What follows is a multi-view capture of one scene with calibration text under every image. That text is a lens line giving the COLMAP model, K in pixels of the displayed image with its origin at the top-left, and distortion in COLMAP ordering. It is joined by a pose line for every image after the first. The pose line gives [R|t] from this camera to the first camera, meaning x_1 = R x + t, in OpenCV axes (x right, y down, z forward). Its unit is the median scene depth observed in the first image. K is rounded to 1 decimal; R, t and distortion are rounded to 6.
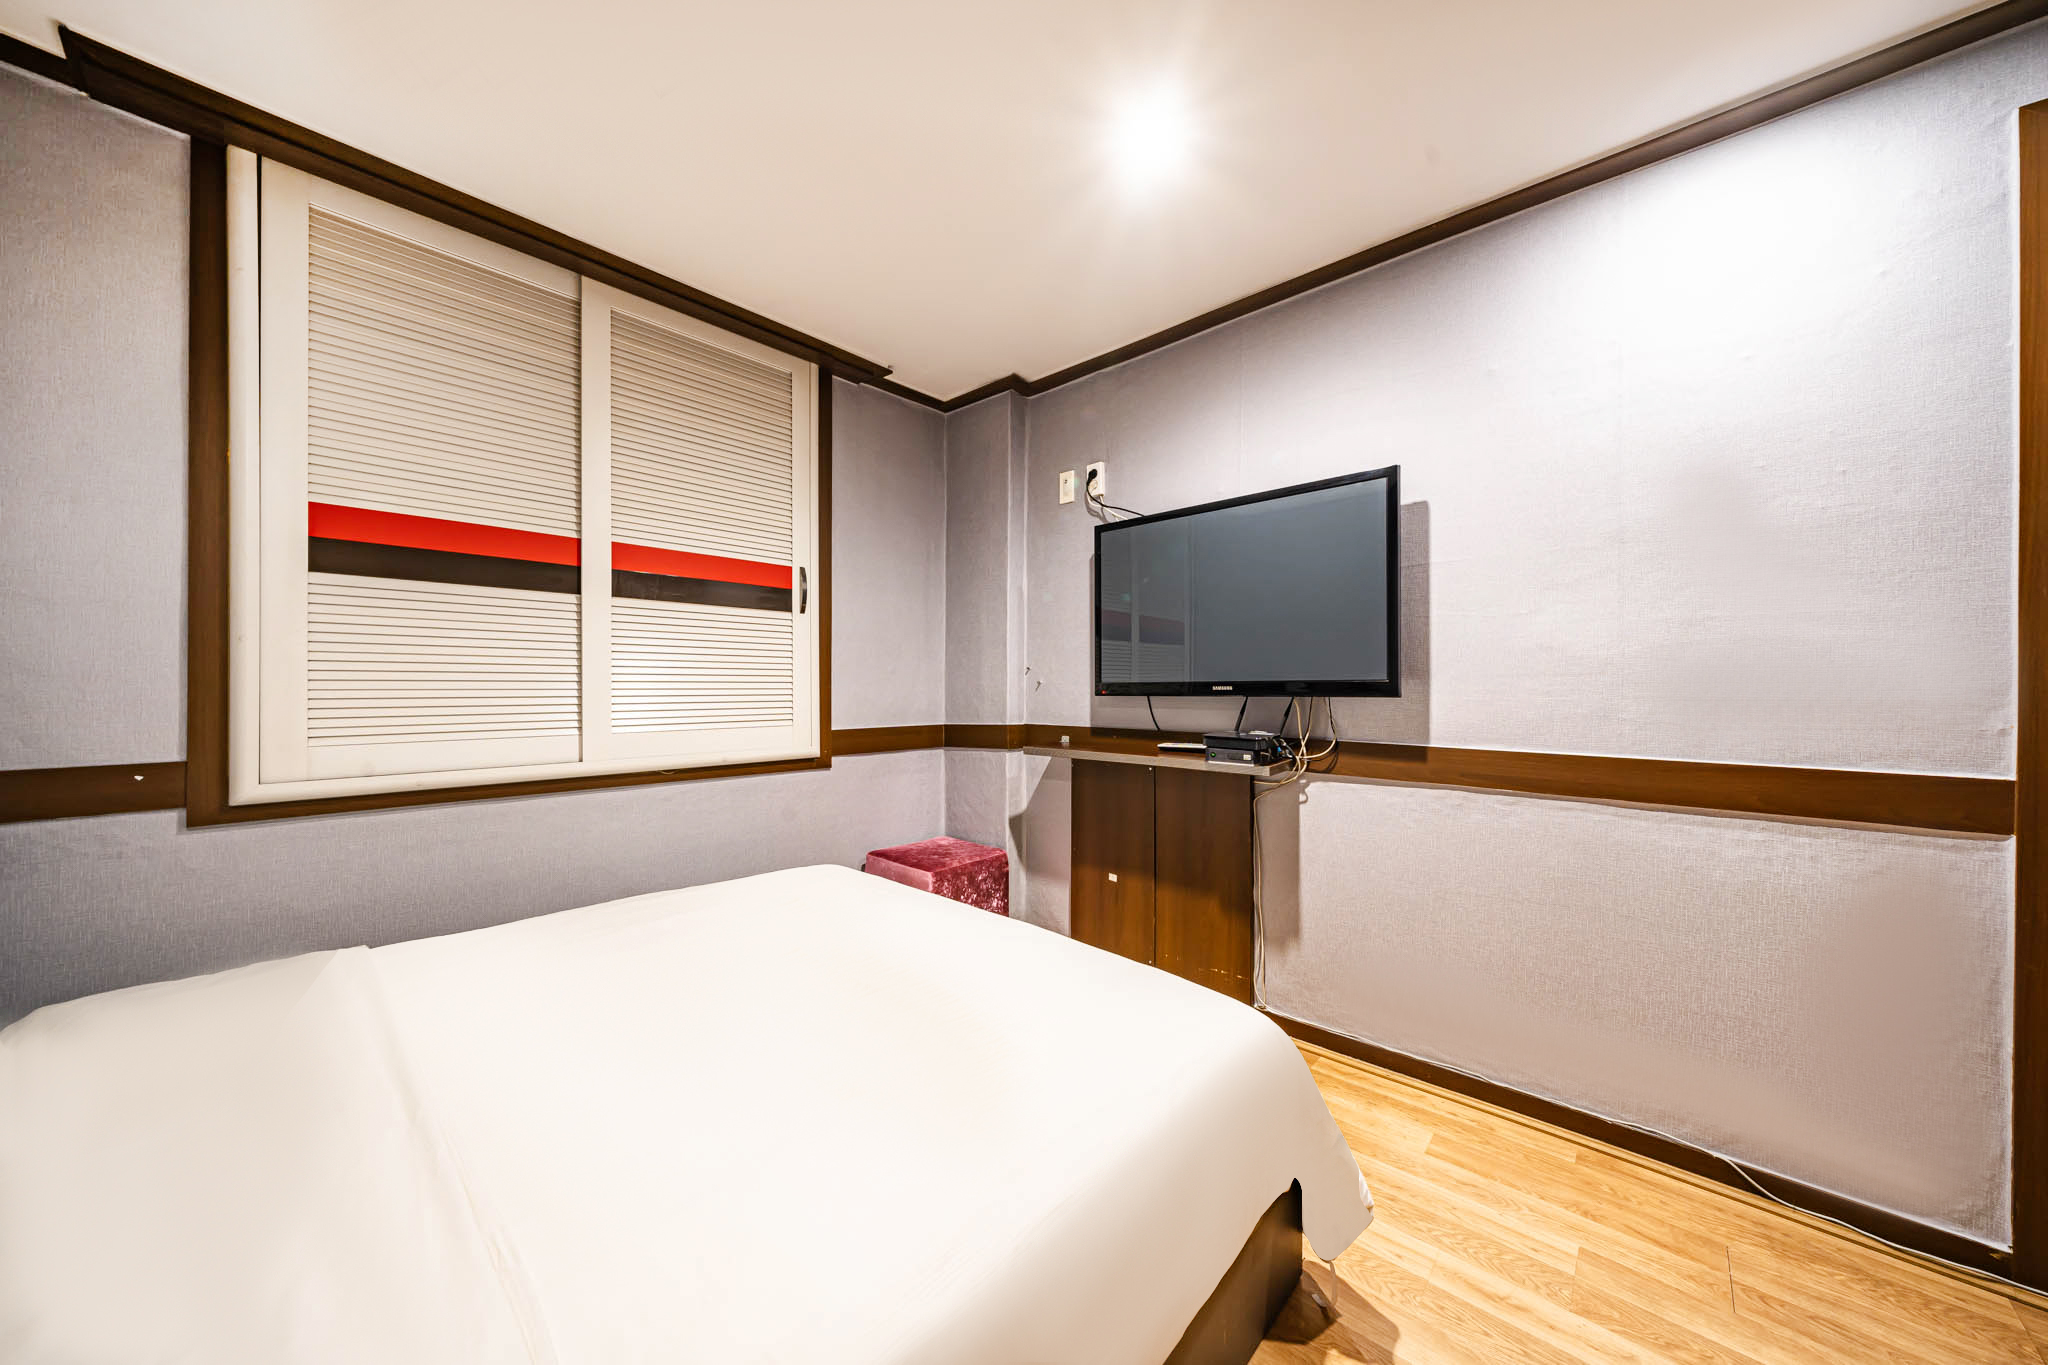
lens RADIAL K [[695.3, 0, 1036.4], [0, 695.3, 693.1], [0, 0, 1]] dist [0.000310, -0.000027]
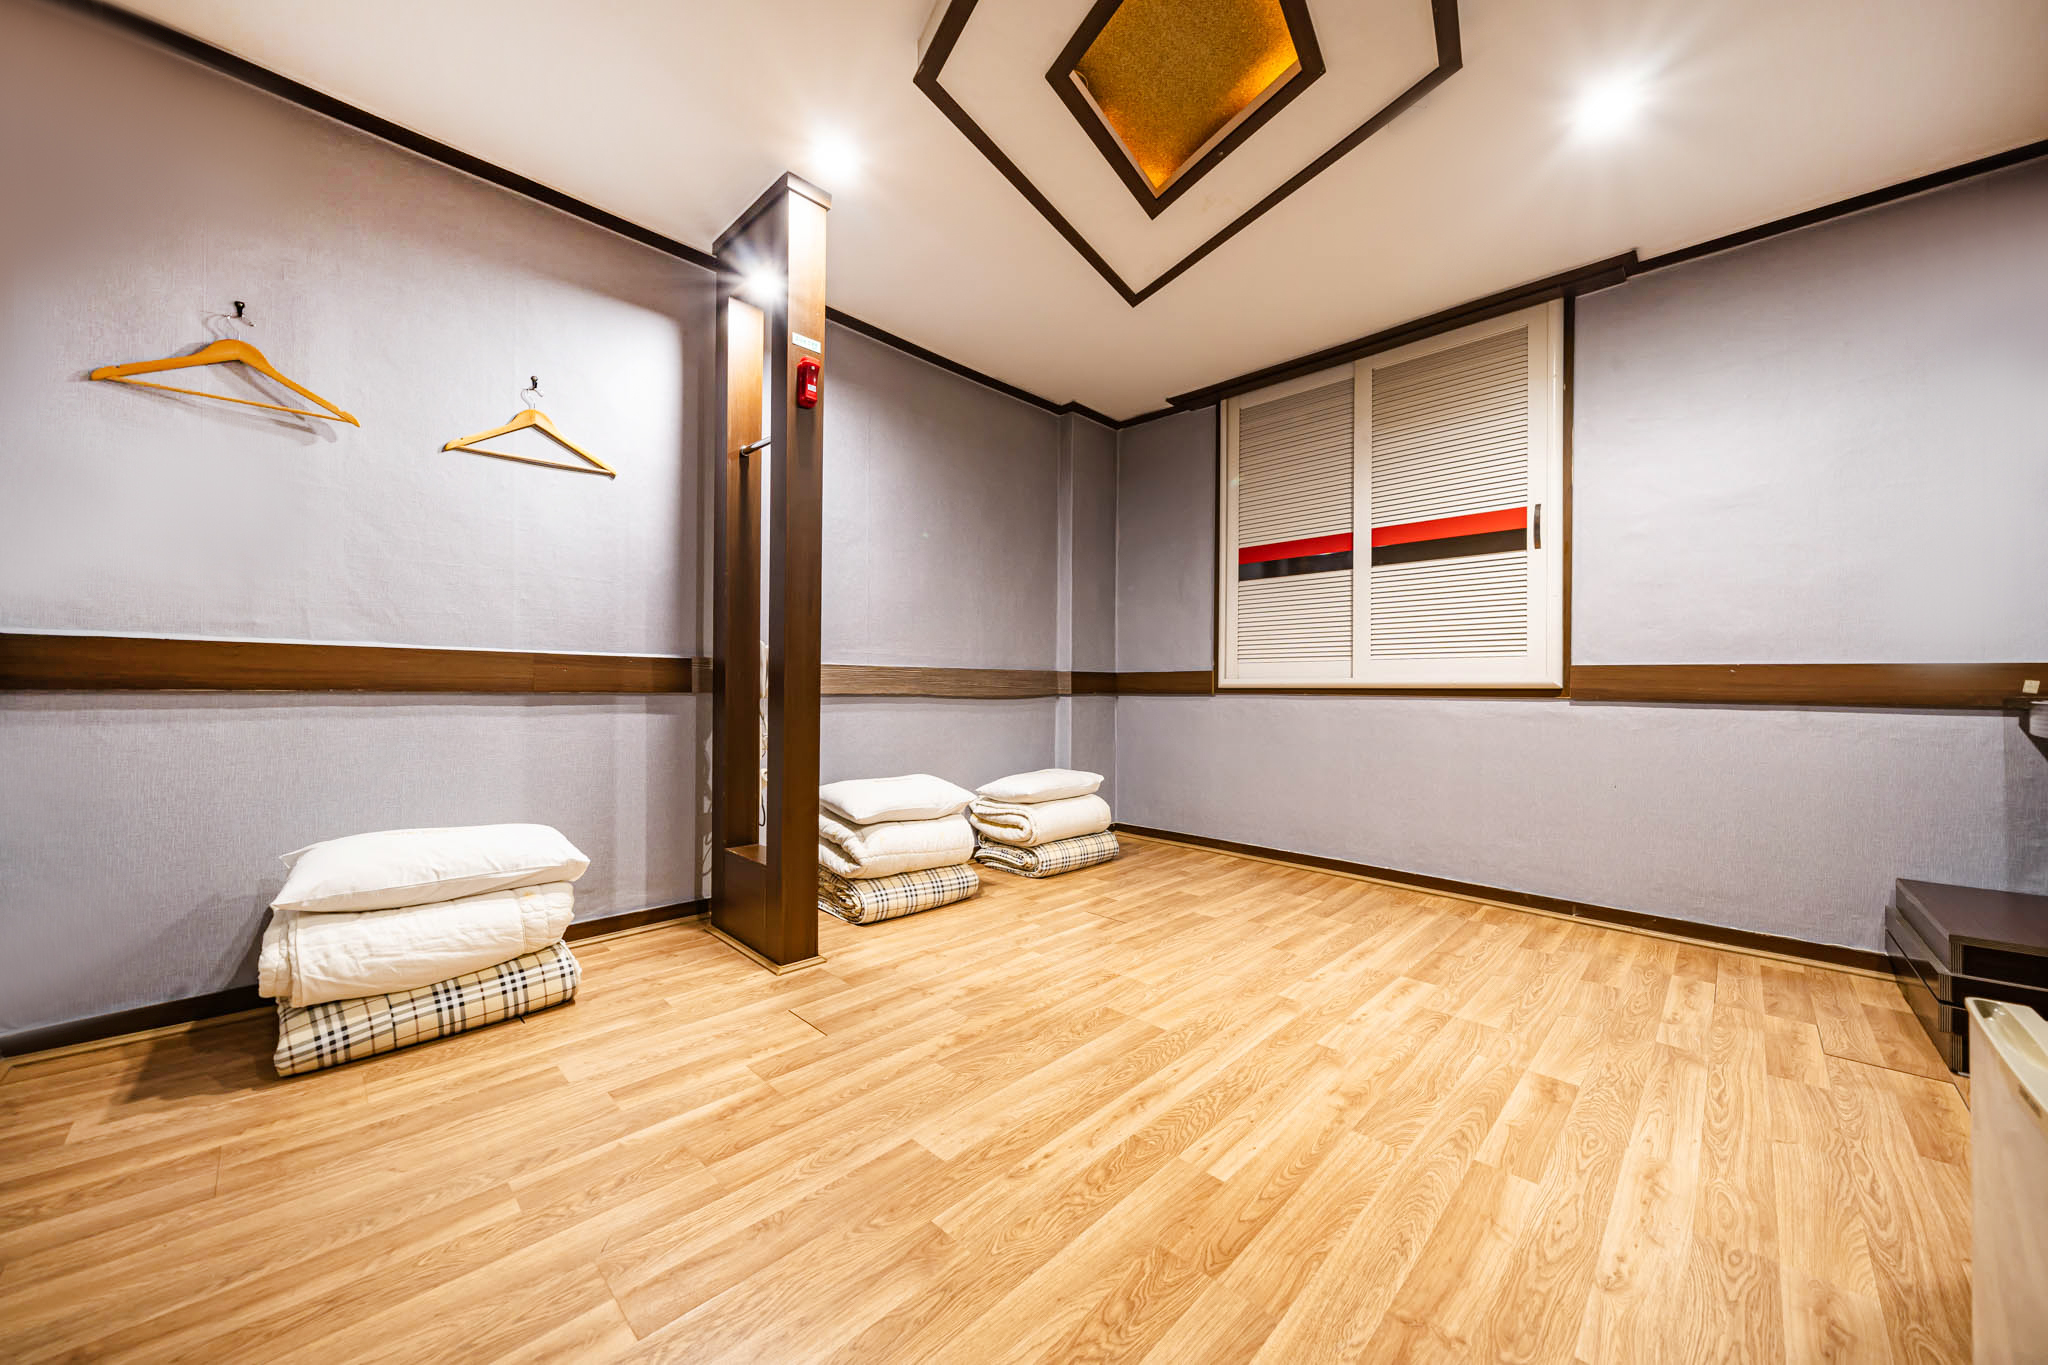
lens RADIAL K [[729.4, 0, 1031.1], [0, 729.4, 686.0], [0, 0, 1]] dist [-0.000347, 0.000448]
pose [[-0.021688, -0.014714, -0.999657, 0.910758], [-0.022244, 0.999651, -0.014231, 0.145740], [0.999517, 0.021928, -0.022007, 0.332022]]
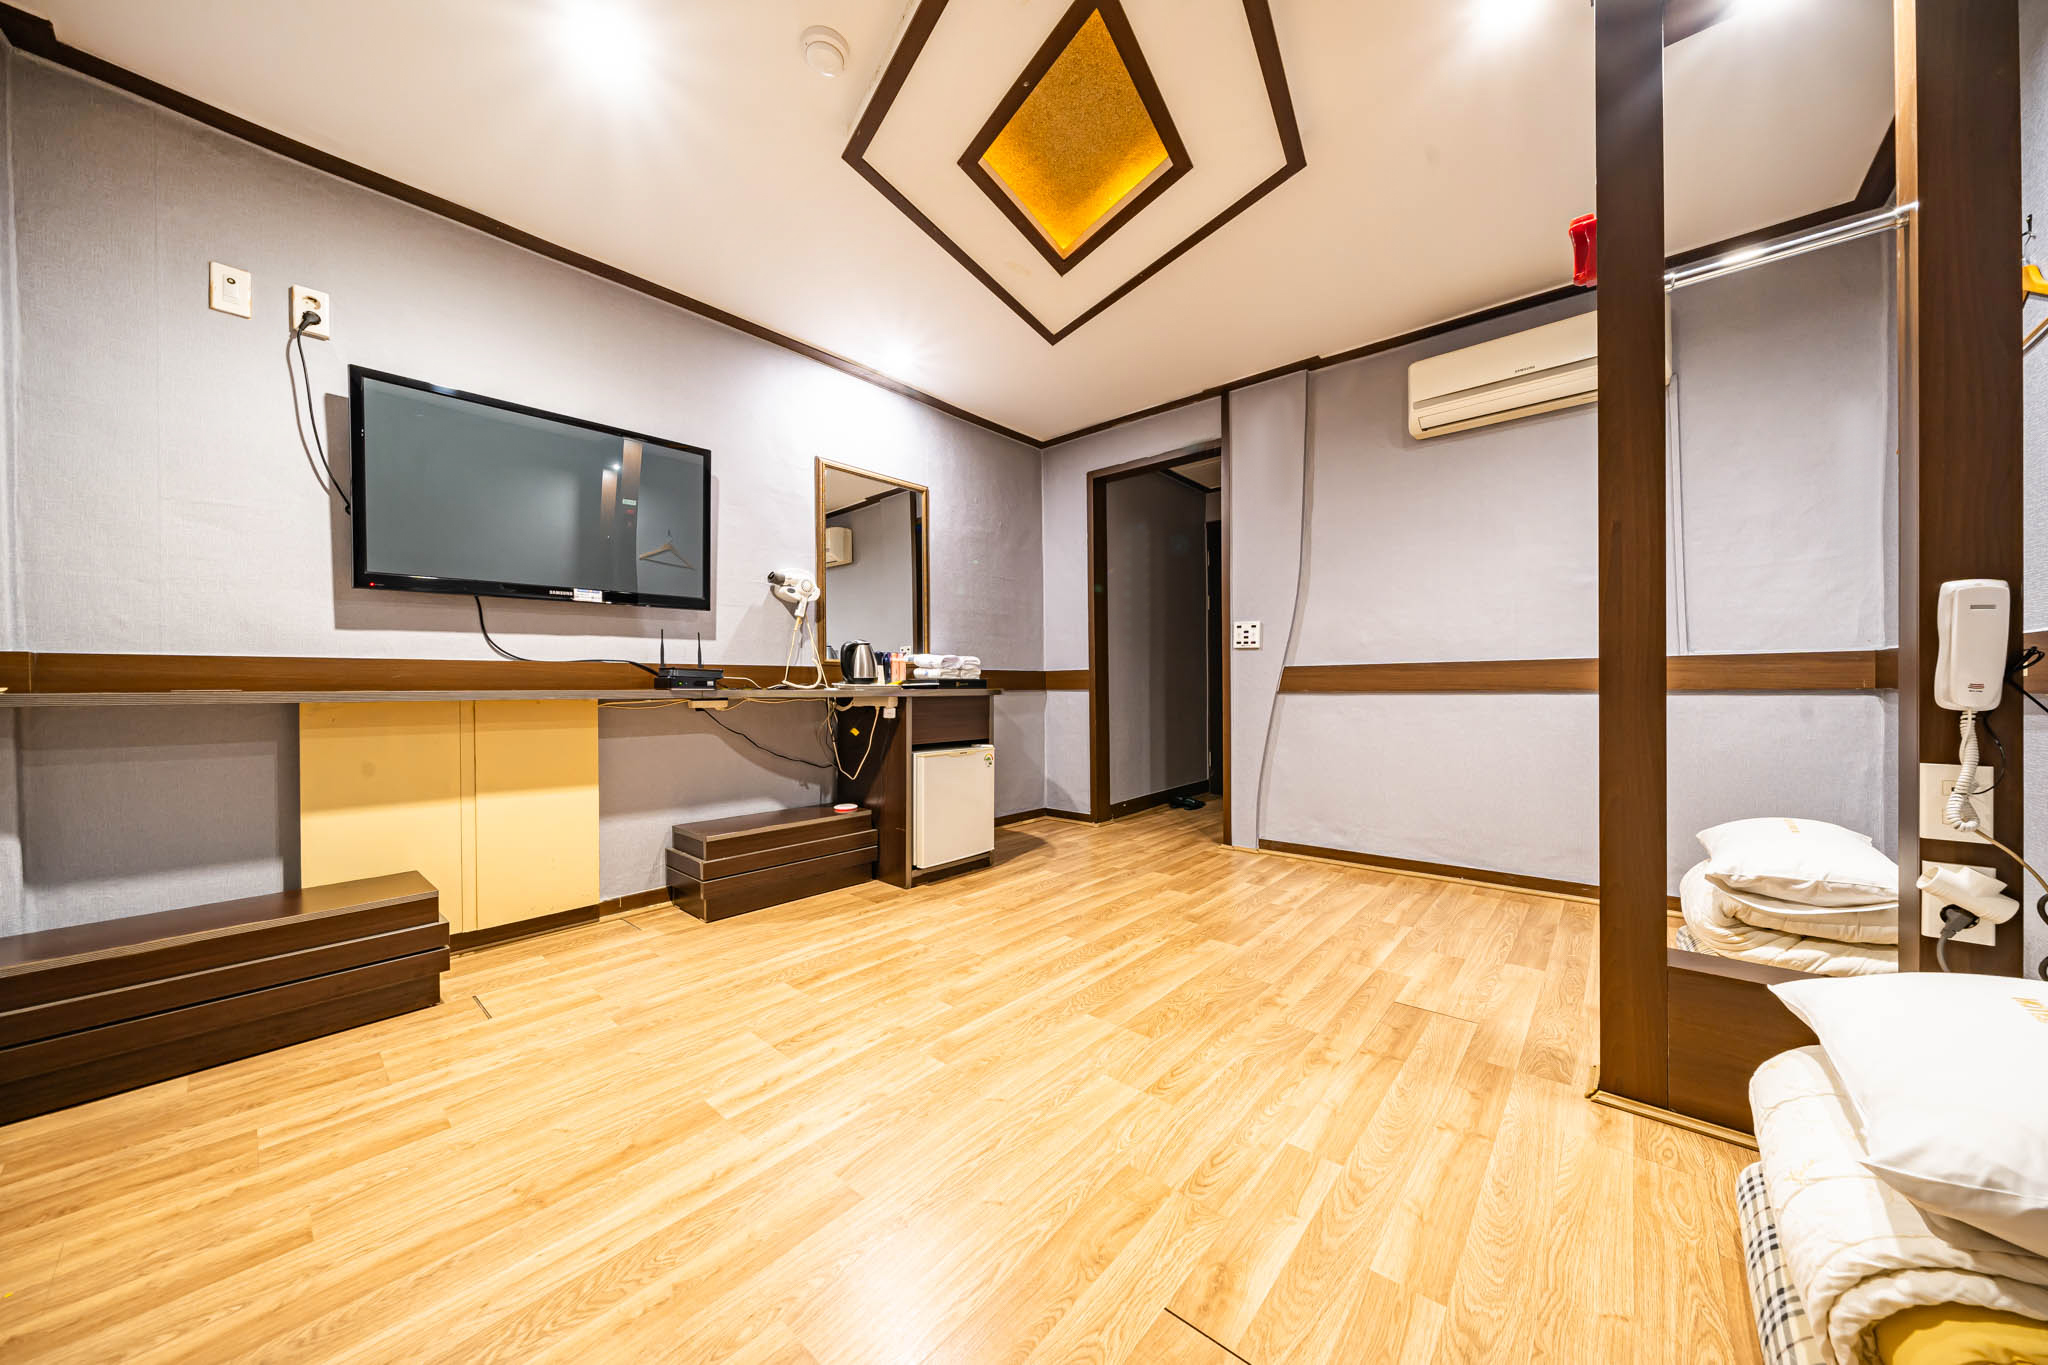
lens RADIAL K [[695.3, 0, 1037.3], [0, 695.3, 684.6], [0, 0, 1]] dist [0.000310, -0.000027]
pose [[-0.046153, -0.007025, 0.998910, -0.778804], [0.018456, 0.999799, 0.007884, 0.123645], [-0.998764, 0.018800, -0.046014, 0.570550]]
